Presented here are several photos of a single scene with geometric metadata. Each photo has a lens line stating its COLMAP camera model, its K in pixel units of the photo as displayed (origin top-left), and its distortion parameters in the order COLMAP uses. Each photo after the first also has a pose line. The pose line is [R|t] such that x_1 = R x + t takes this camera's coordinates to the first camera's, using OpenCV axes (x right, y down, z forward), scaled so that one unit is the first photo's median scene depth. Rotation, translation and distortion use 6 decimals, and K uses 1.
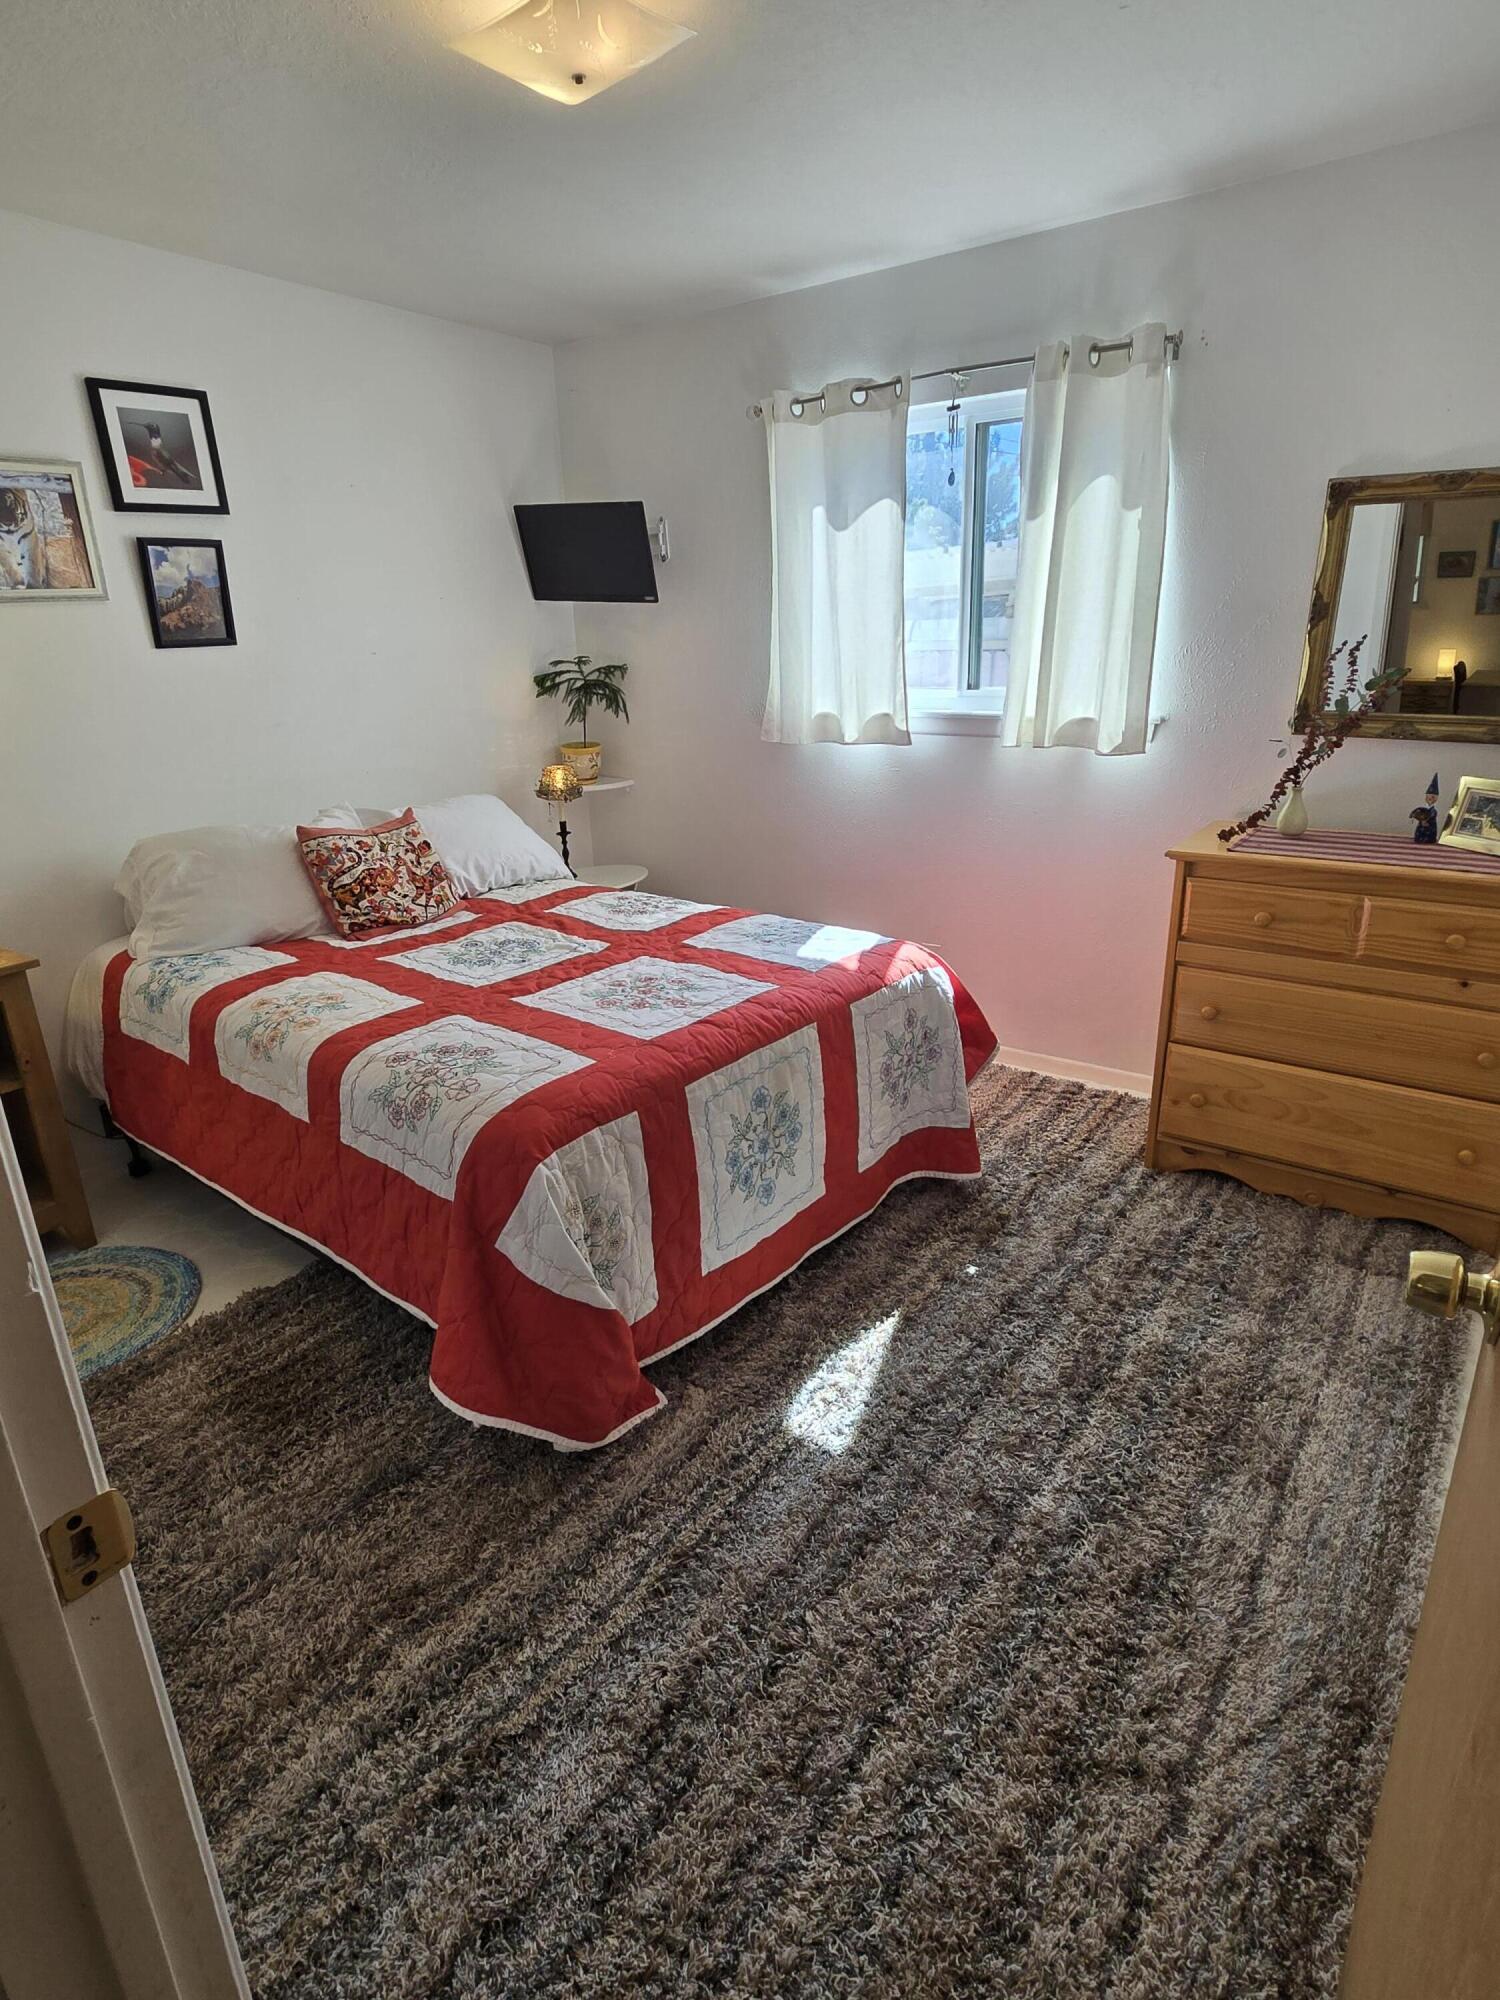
lens RADIAL K [[1076.1, 0, 746.4], [0, 1076.1, 999.4], [0, 0, 1]] dist [-0.002084, -0.001622]
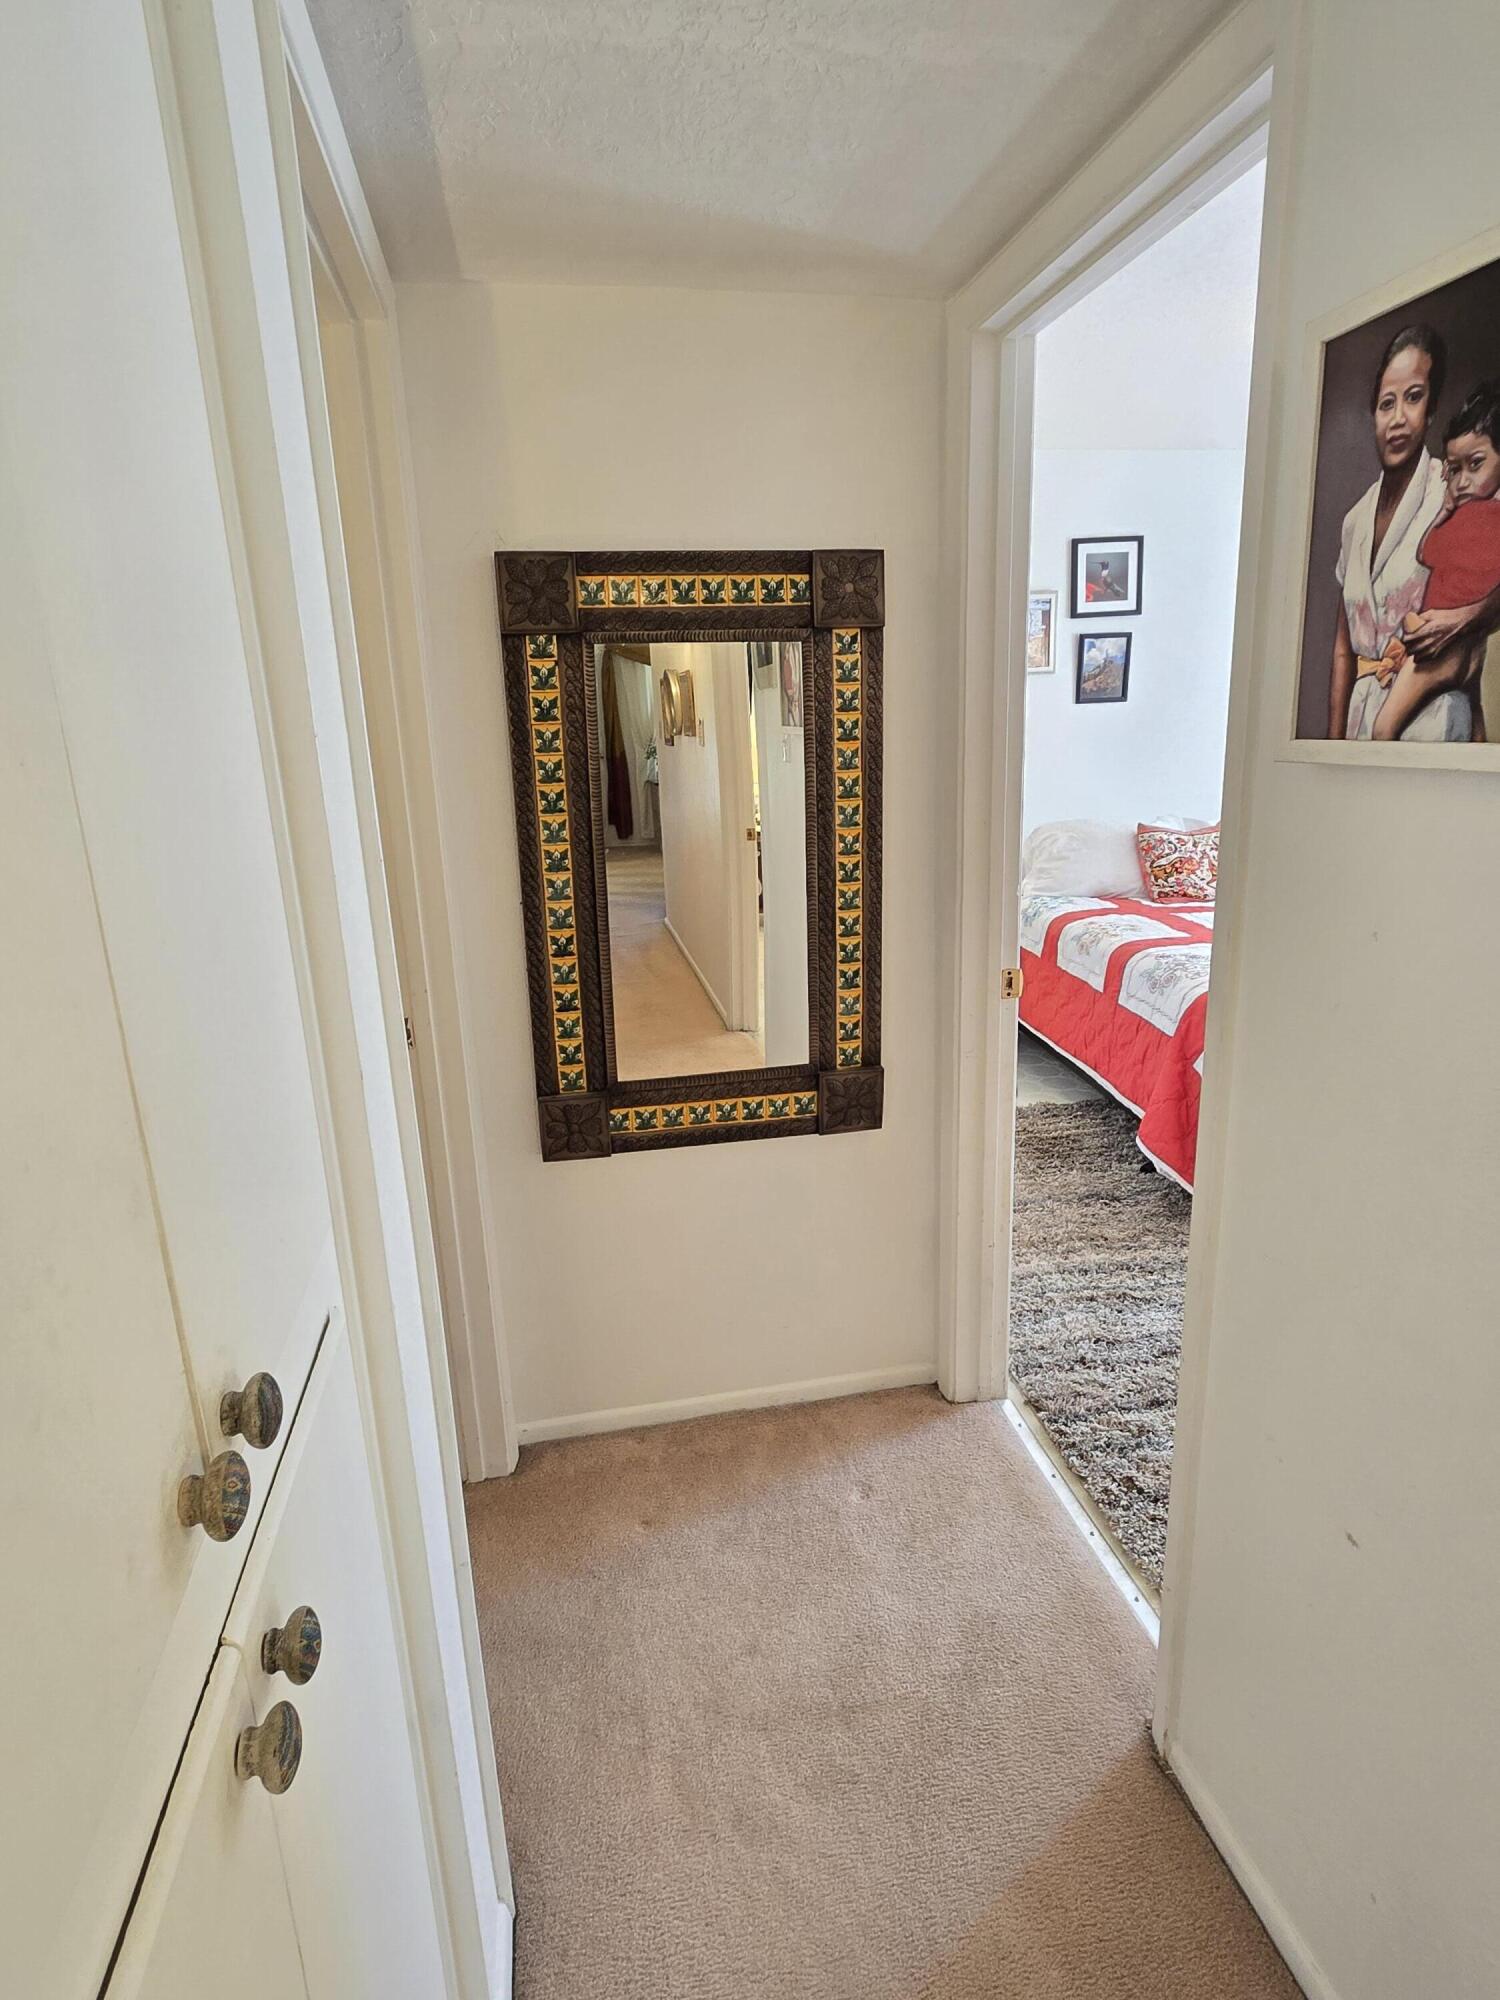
lens RADIAL K [[1076.1, 0, 752.5], [0, 1076.1, 996.5], [0, 0, 1]] dist [-0.002084, -0.001622]
pose [[0.729622, 0.178660, -0.660101, 0.213811], [-0.209107, 0.977323, 0.033388, 0.133836], [0.651096, 0.113671, 0.750435, -0.428025]]
